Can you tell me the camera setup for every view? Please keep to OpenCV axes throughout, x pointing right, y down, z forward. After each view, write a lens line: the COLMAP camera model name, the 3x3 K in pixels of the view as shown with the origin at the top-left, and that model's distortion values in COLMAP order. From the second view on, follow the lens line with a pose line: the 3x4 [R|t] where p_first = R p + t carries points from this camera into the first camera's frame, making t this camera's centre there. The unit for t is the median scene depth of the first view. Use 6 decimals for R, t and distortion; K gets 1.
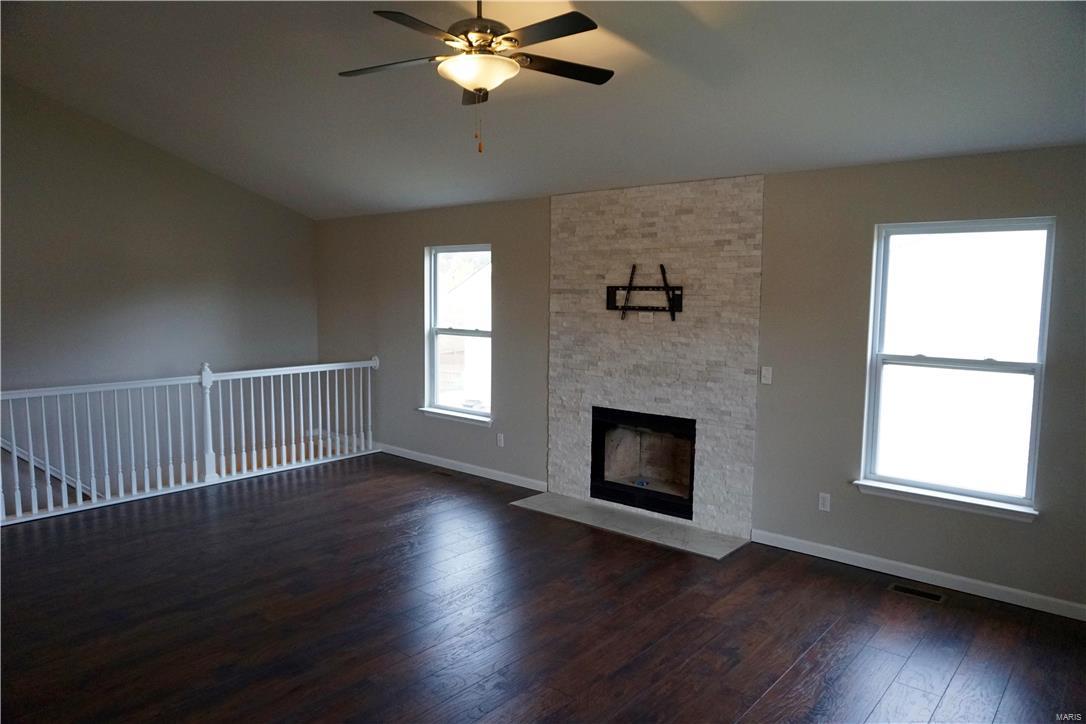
lens RADIAL K [[729.8, 0, 543.0], [0, 729.8, 362.0], [0, 0, 1]] dist [-0.013099, 0.003607]
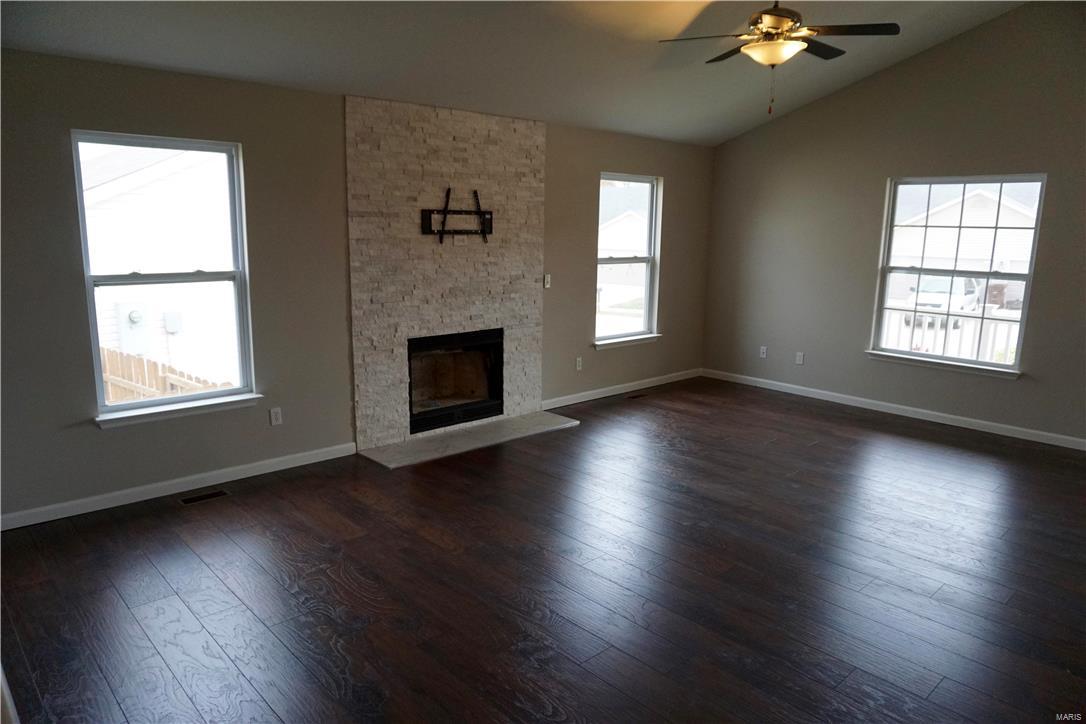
lens RADIAL K [[729.8, 0, 543.0], [0, 729.8, 362.0], [0, 0, 1]] dist [-0.013099, 0.003607]
pose [[0.111399, -0.198601, 0.973729, -0.871165], [0.078959, 0.978499, 0.190540, -0.079019], [-0.990634, 0.055659, 0.124685, 0.746999]]
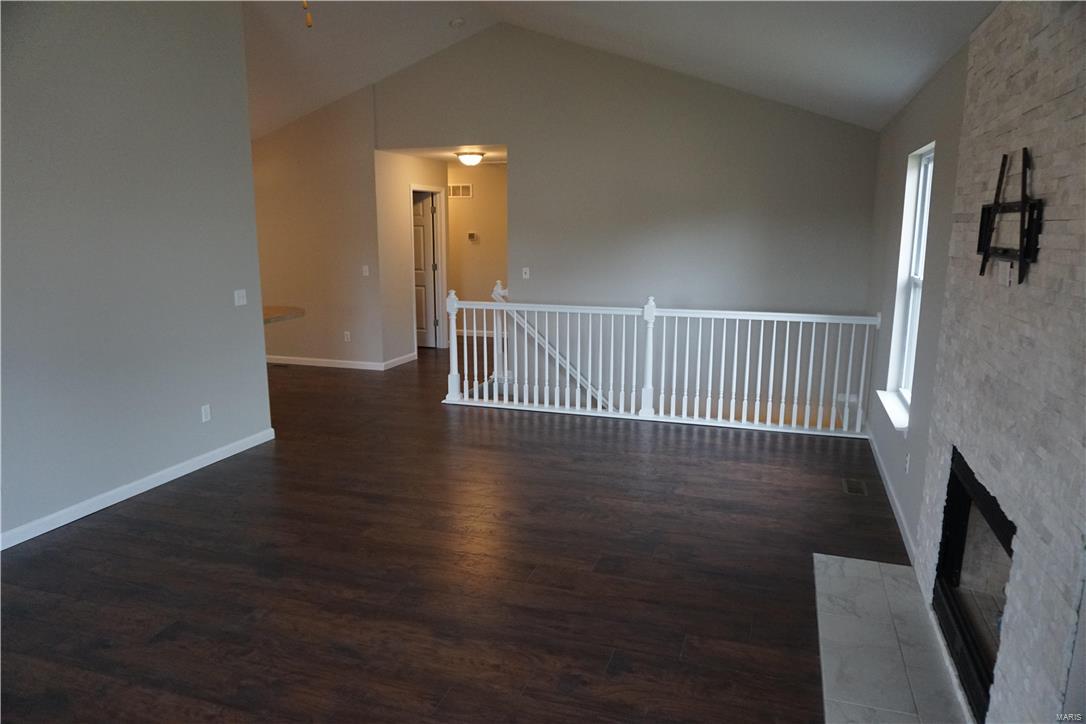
lens RADIAL K [[729.8, 0, 543.0], [0, 729.8, 362.0], [0, 0, 1]] dist [-0.013099, 0.003607]
pose [[0.376778, 0.165815, -0.911342, 0.438250], [-0.087103, 0.985831, 0.143356, -0.045137], [0.922199, 0.025367, 0.385883, 0.555790]]
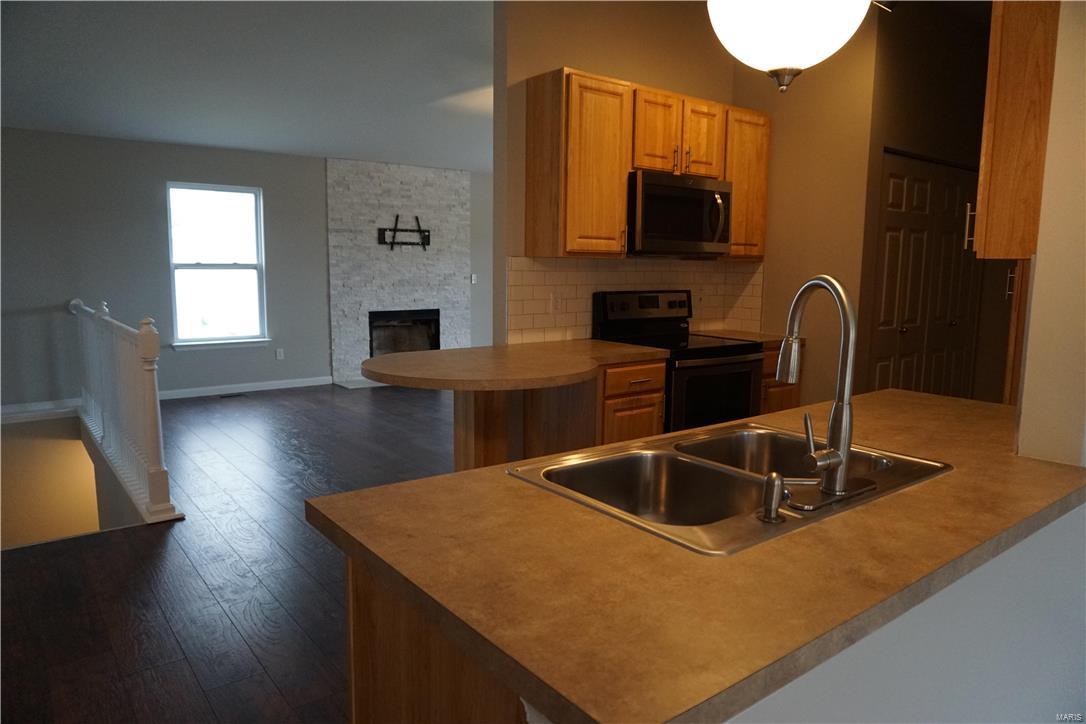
lens RADIAL K [[729.8, 0, 543.0], [0, 729.8, 362.0], [0, 0, 1]] dist [-0.013099, 0.003607]
pose [[0.200856, -0.141358, 0.969368, -1.336223], [0.084848, 0.988326, 0.126541, 0.005741], [-0.975939, 0.056833, 0.210505, 0.383576]]
